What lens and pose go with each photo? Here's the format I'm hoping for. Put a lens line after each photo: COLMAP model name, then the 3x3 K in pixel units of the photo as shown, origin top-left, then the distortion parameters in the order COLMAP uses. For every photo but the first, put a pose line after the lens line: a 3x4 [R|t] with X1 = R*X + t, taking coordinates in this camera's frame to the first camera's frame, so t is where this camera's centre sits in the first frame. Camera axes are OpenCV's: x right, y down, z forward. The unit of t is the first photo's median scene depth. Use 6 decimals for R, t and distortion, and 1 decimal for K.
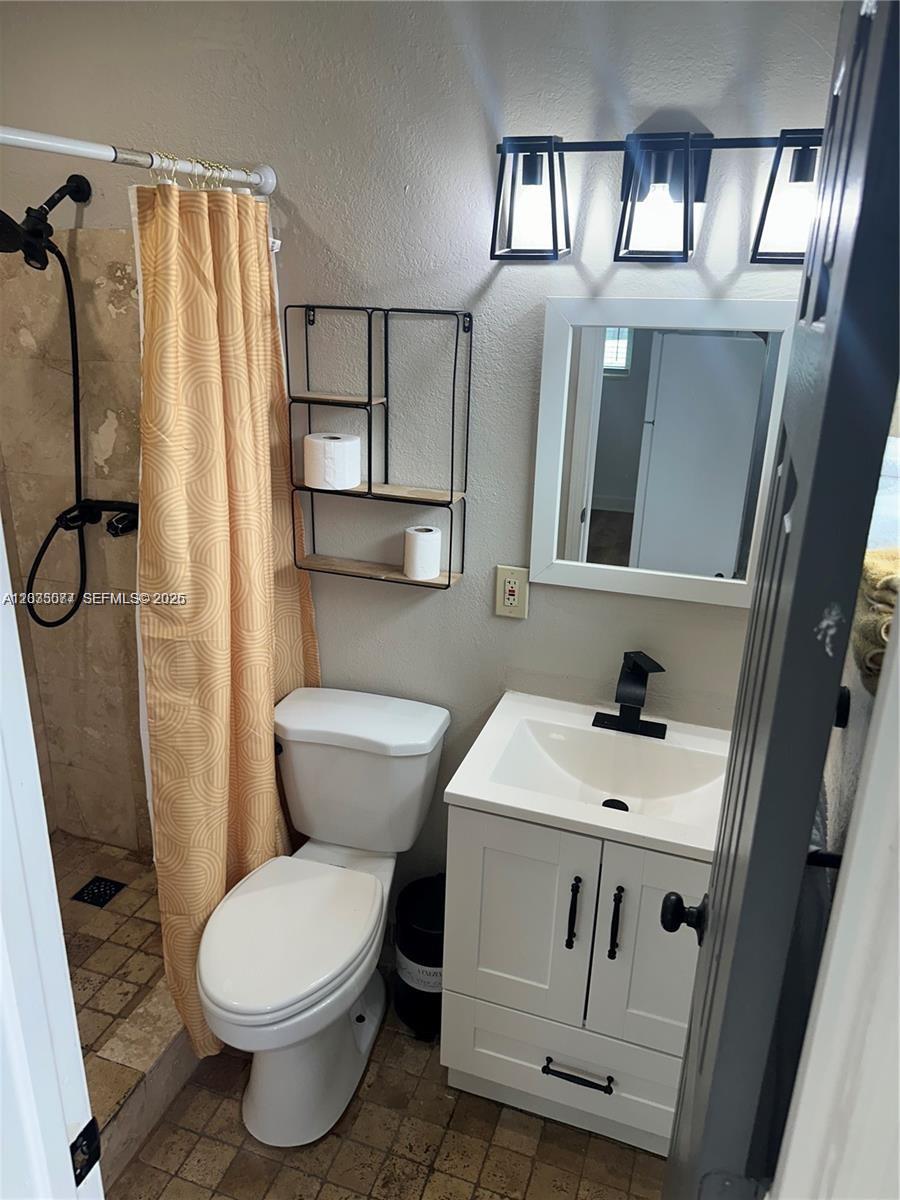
lens RADIAL K [[854.3, 0, 444.9], [0, 854.3, 595.2], [0, 0, 1]] dist [0.059124, -0.080279]
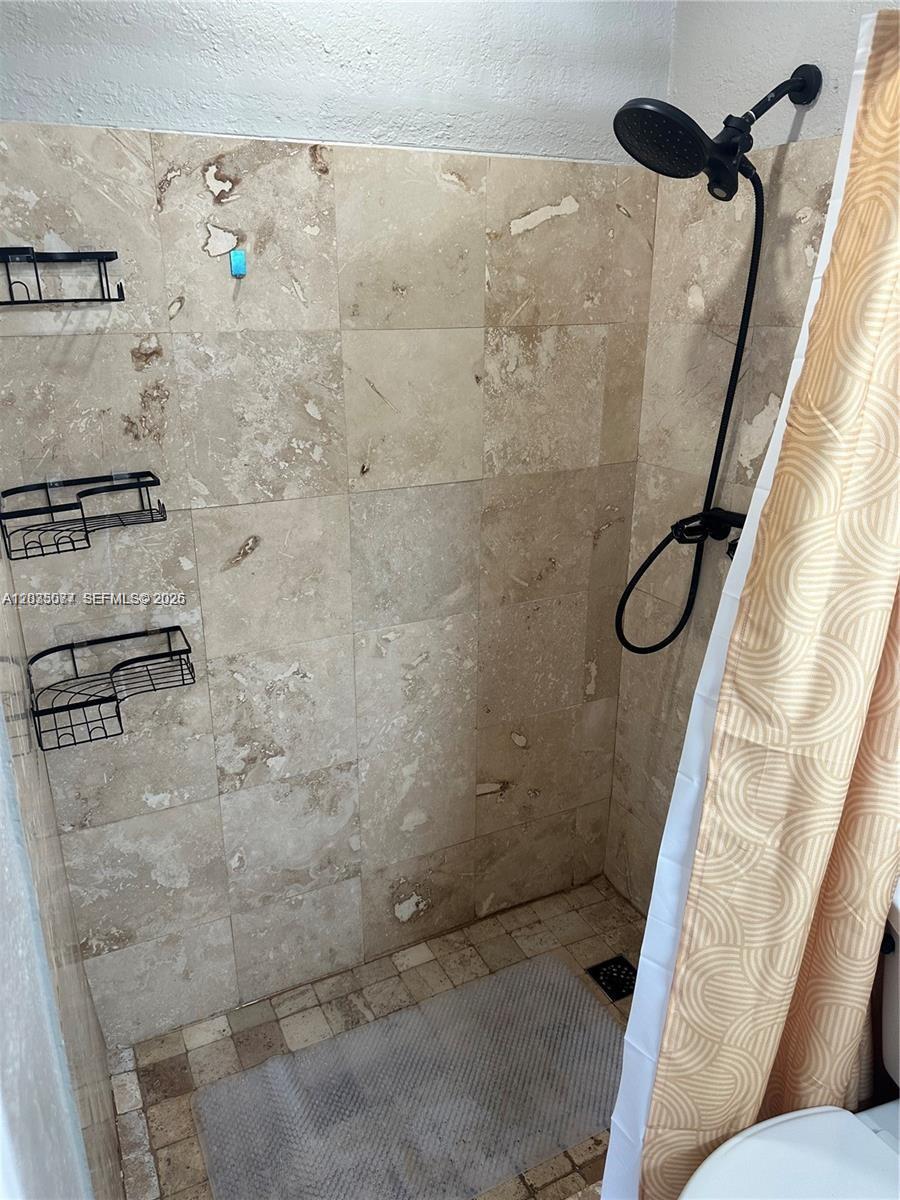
lens RADIAL K [[854.3, 0, 444.9], [0, 854.3, 595.2], [0, 0, 1]] dist [0.059124, -0.080279]
pose [[0.721561, 0.215072, -0.658098, -0.075887], [-0.215977, 0.973017, 0.081186, -0.050749], [0.657802, 0.083554, 0.748542, 0.303272]]
